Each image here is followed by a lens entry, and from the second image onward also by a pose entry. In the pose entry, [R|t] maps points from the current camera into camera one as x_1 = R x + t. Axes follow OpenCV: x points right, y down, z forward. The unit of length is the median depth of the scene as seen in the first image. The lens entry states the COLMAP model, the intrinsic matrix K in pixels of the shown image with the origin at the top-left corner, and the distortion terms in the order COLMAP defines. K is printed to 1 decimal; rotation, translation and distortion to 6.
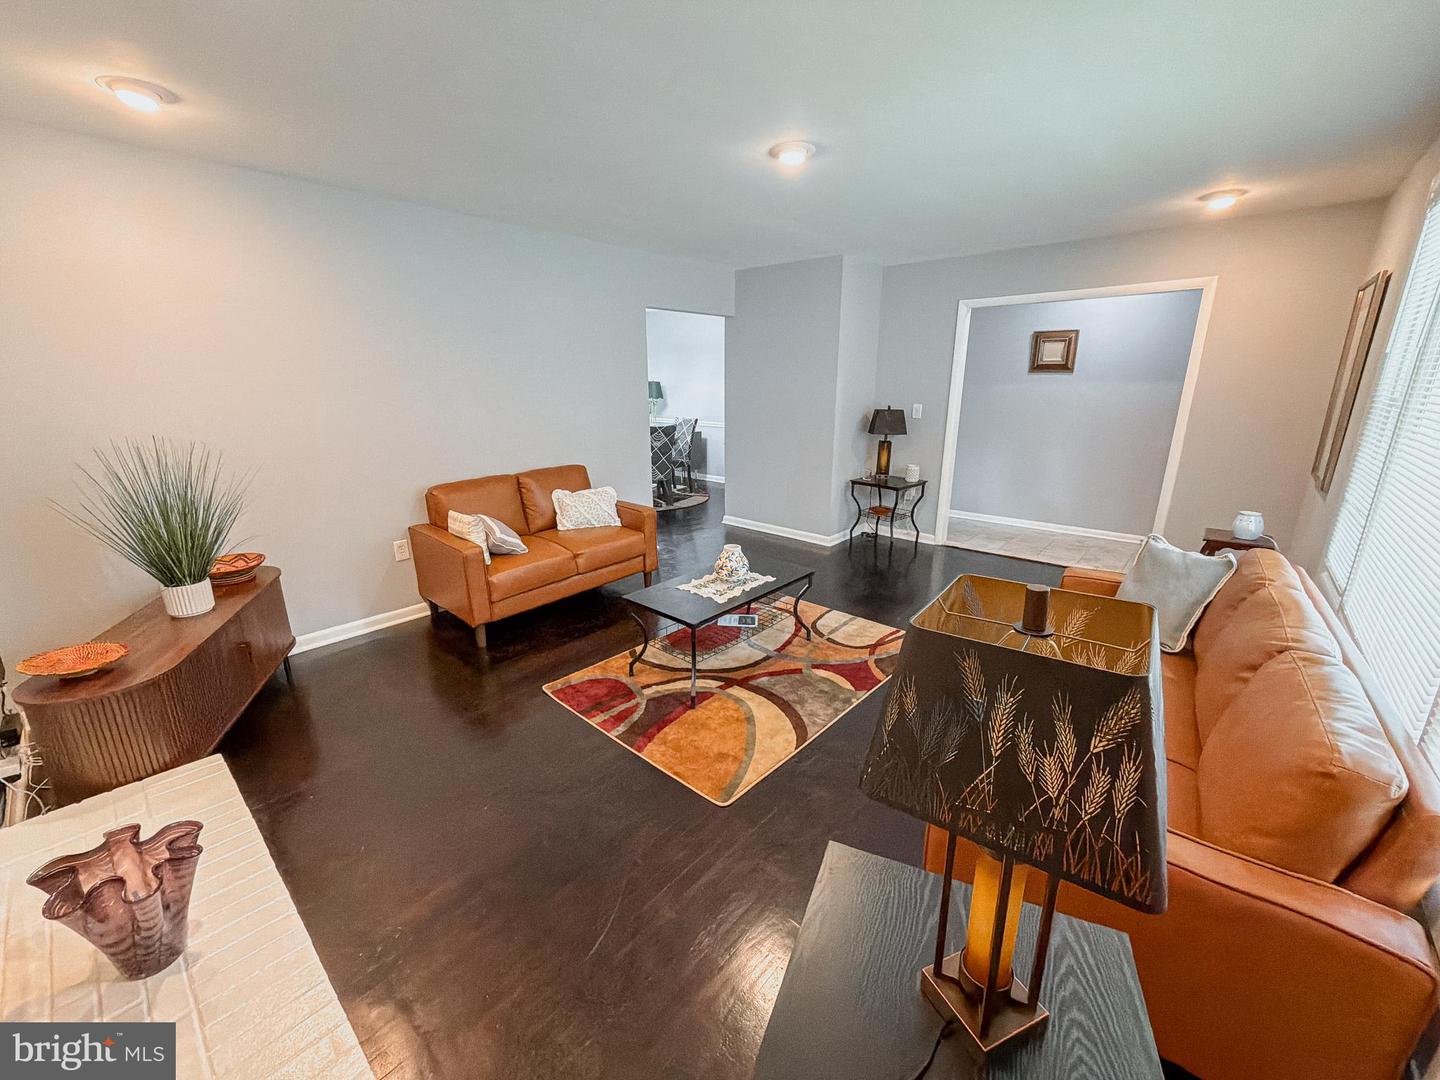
lens RADIAL K [[575.3, 0, 716.2], [0, 575.3, 538.8], [0, 0, 1]] dist [-0.001867, -0.000254]
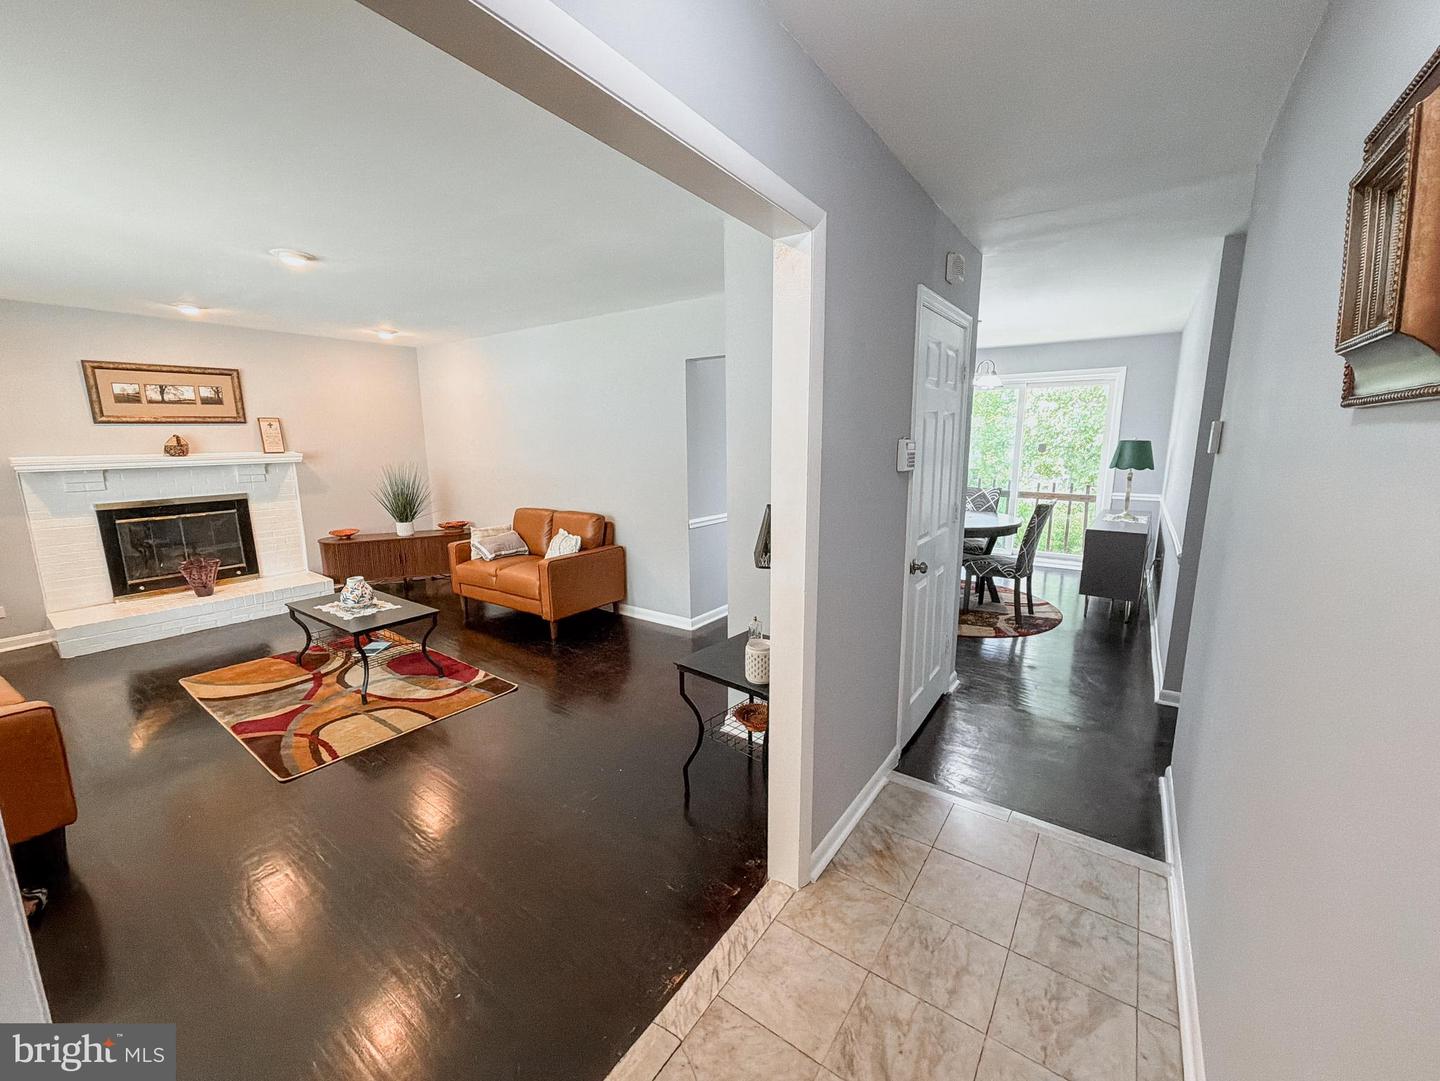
lens RADIAL K [[575.3, 0, 716.2], [0, 575.3, 539.3], [0, 0, 1]] dist [-0.001867, -0.000254]
pose [[0.100080, 0.169314, -0.980468, 1.167324], [-0.260590, 0.955478, 0.138399, -0.393700], [0.960248, 0.241649, 0.139746, 1.419674]]
